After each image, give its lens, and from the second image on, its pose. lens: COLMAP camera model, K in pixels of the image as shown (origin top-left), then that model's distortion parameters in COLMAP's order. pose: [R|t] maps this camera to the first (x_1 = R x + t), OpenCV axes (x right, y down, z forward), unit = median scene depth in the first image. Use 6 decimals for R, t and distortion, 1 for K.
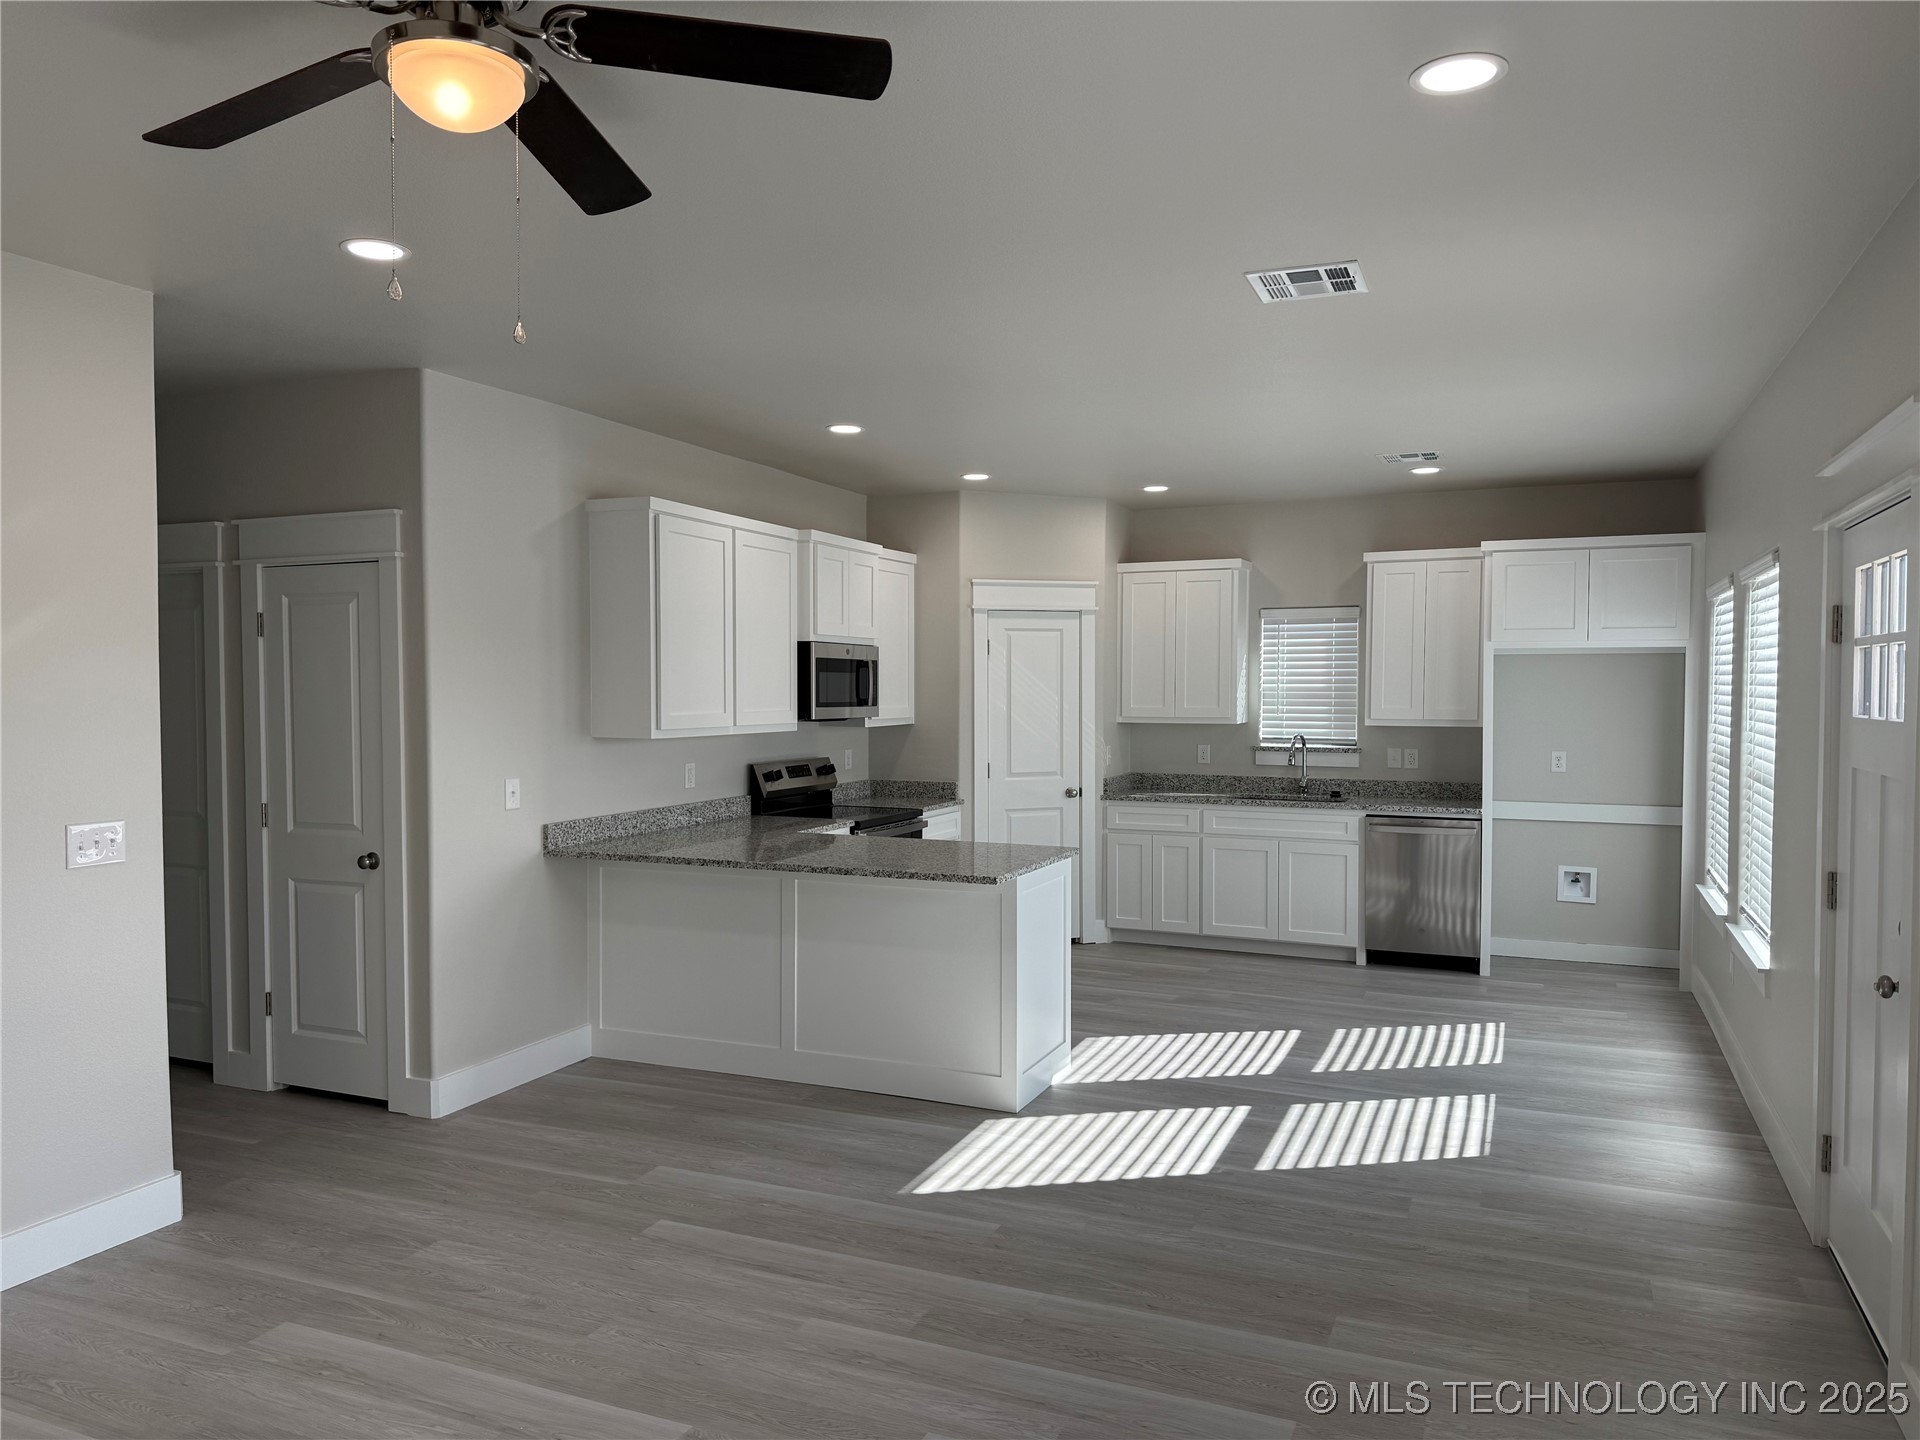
lens RADIAL K [[1324.4, 0, 960.0], [0, 1324.4, 720.0], [0, 0, 1]] dist [0.131508, -0.188567]
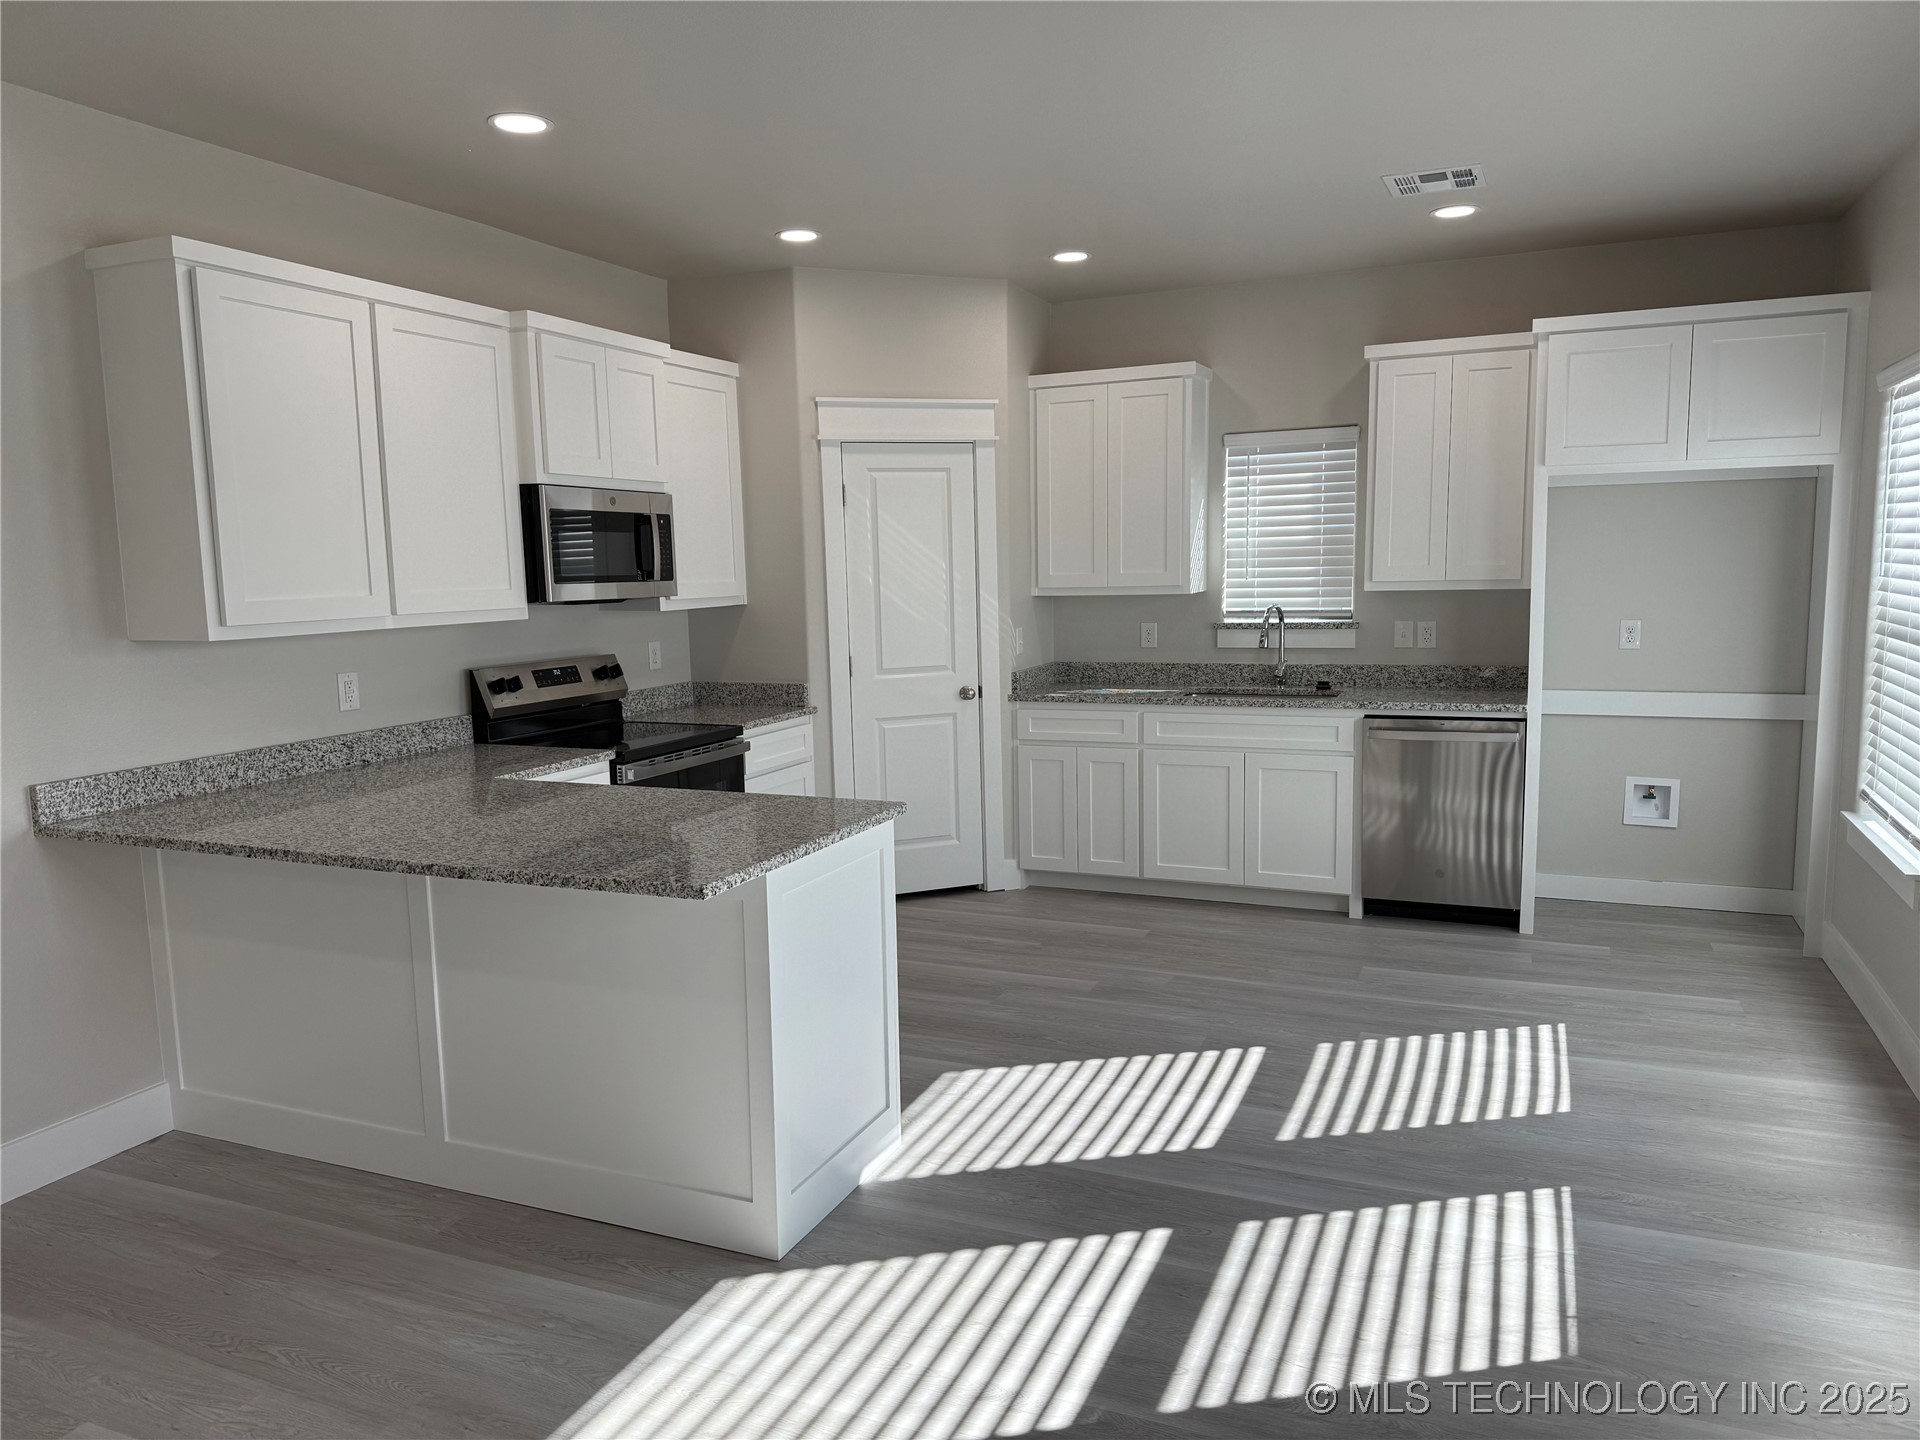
lens RADIAL K [[1324.4, 0, 960.0], [0, 1324.4, 720.0], [0, 0, 1]] dist [0.131508, -0.188567]
pose [[0.999724, -0.023506, -0.000435, 0.088335], [0.023440, 0.995168, 0.095353, -0.000765], [-0.001809, -0.095337, 0.995443, 0.290831]]
